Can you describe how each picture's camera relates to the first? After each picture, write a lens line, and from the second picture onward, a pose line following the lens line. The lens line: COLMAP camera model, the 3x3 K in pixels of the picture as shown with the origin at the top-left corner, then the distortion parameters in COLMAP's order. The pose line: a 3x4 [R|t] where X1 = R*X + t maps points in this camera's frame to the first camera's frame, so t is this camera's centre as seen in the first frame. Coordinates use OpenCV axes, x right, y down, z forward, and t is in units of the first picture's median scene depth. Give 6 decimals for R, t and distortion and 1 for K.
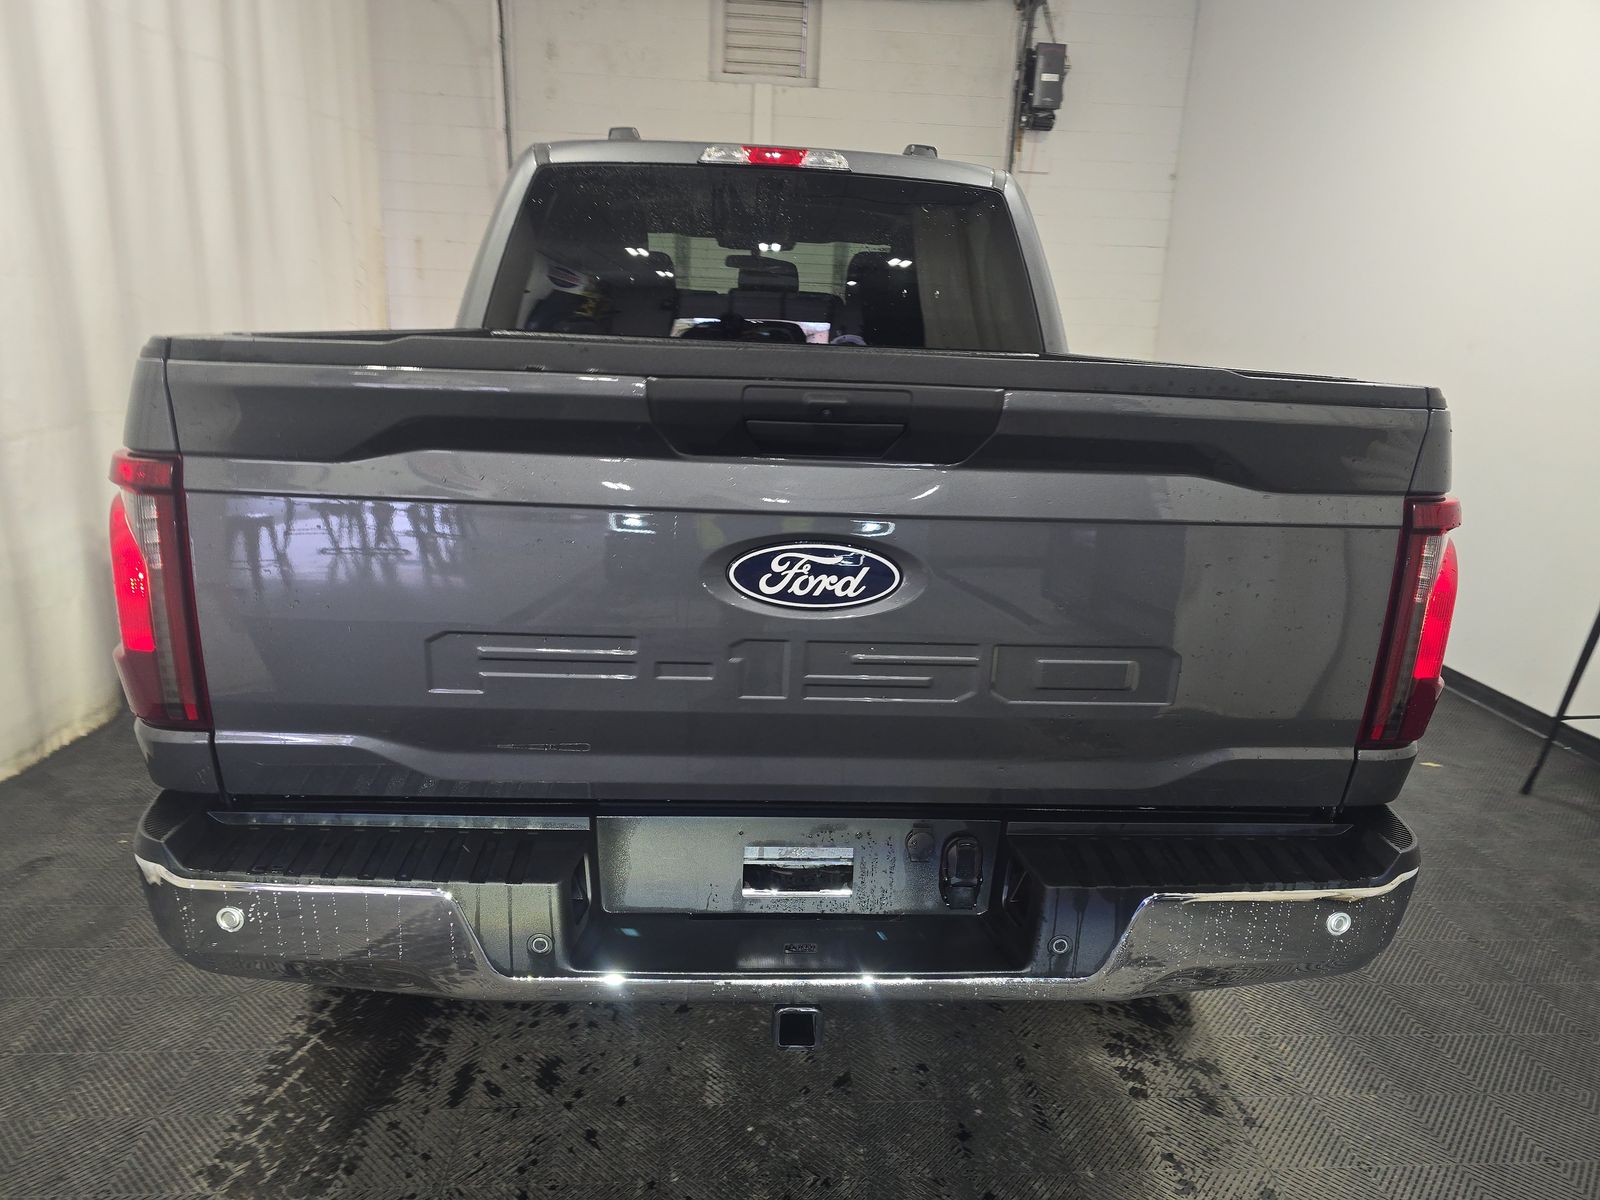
lens RADIAL K [[1074.8, 0, 792.6], [0, 1074.8, 591.9], [0, 0, 1]] dist [0.006315, -0.001320]
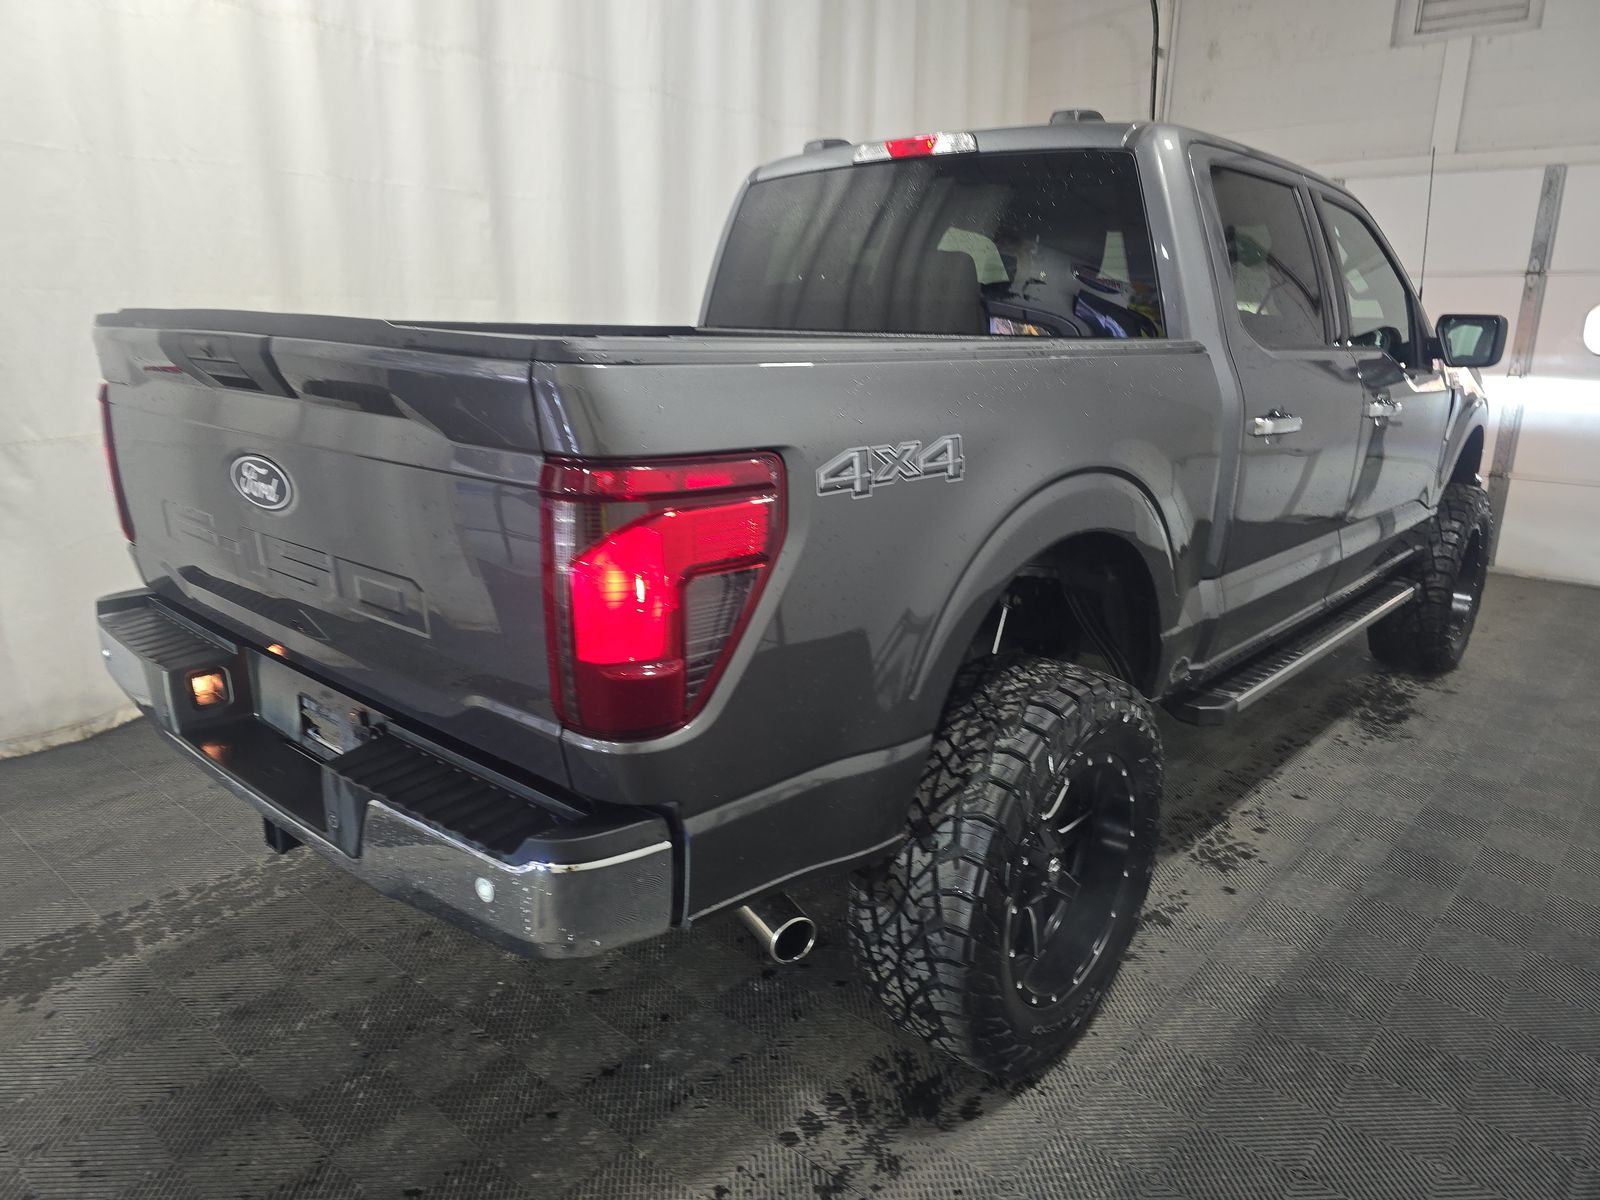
lens RADIAL K [[1074.8, 0, 792.6], [0, 1074.8, 591.9], [0, 0, 1]] dist [0.006315, -0.001320]
pose [[0.709628, 0.146950, -0.689082, 0.656016], [-0.160666, 0.985991, 0.044811, -0.022891], [0.686014, 0.078913, 0.723296, 0.230208]]
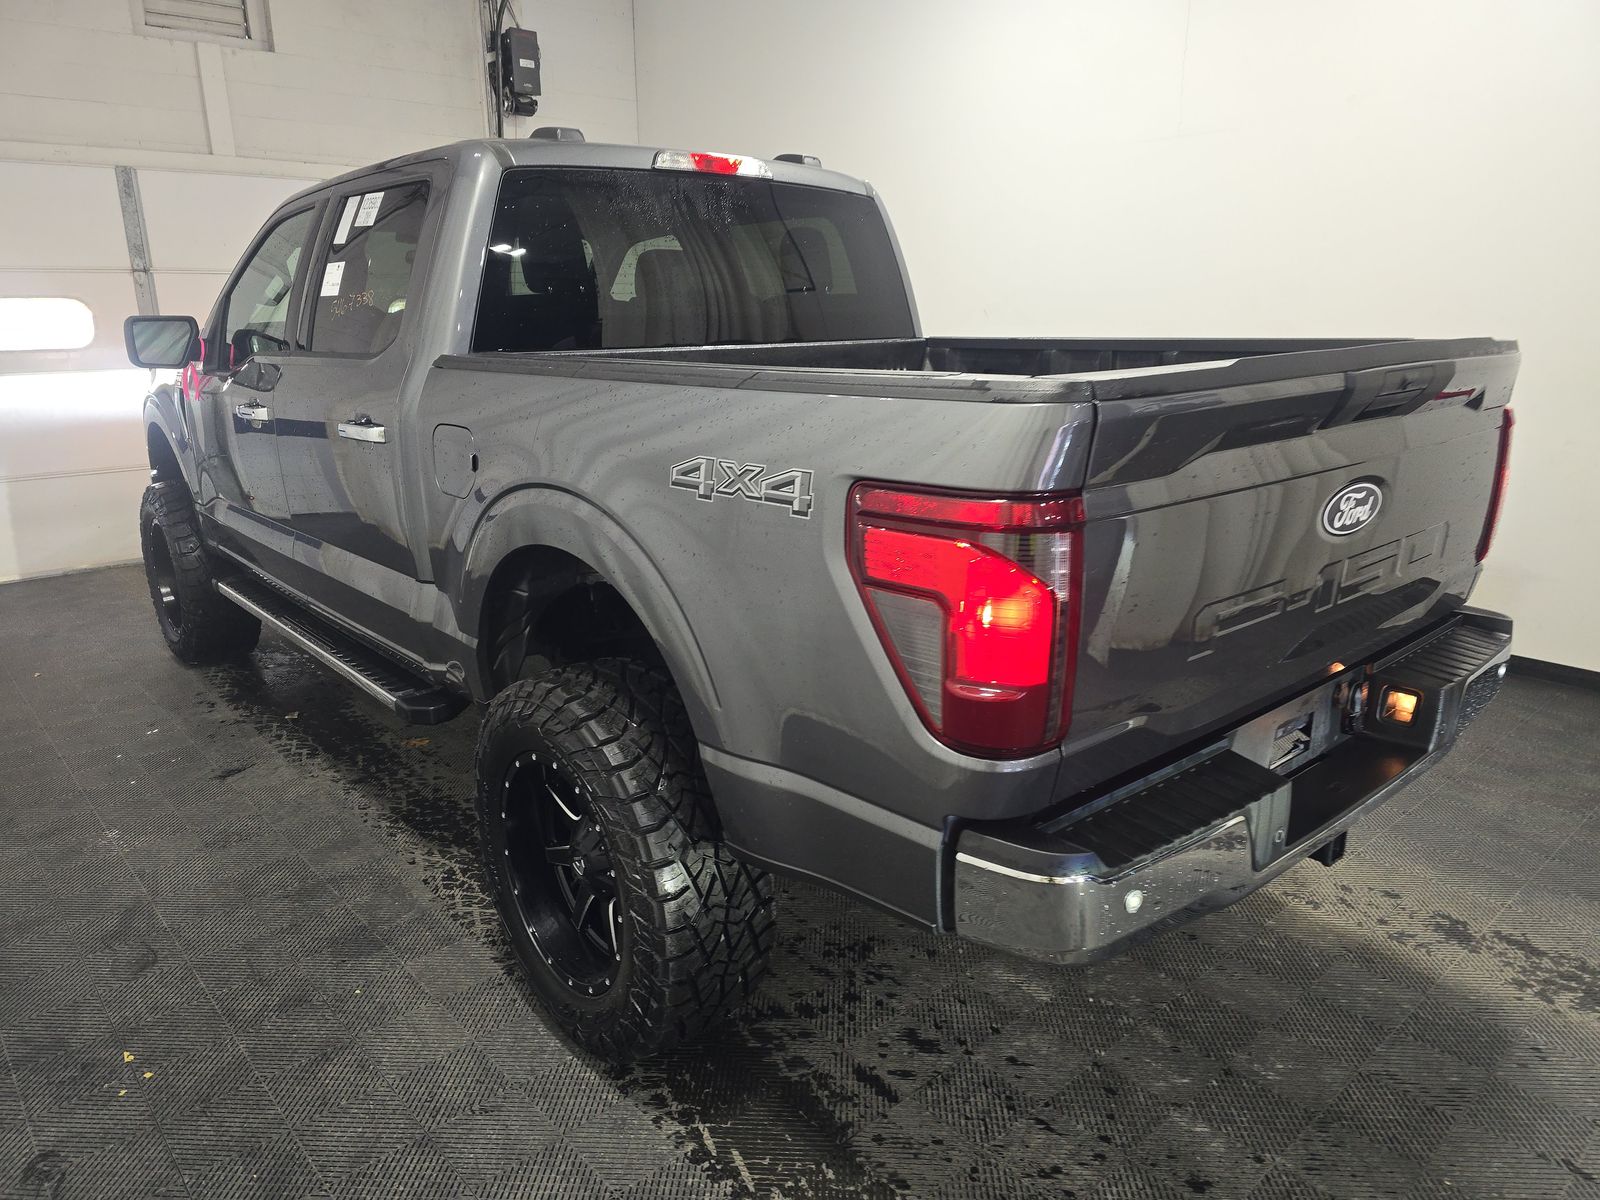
lens RADIAL K [[1062.8, 0, 800.0], [0, 1062.8, 600.0], [0, 0, 1]] dist [0.049093, -0.058097]
pose [[0.796292, -0.204358, 0.569348, -0.618764], [0.187559, 0.978231, 0.088800, -0.073520], [-0.575101, 0.036076, 0.817287, 0.134630]]
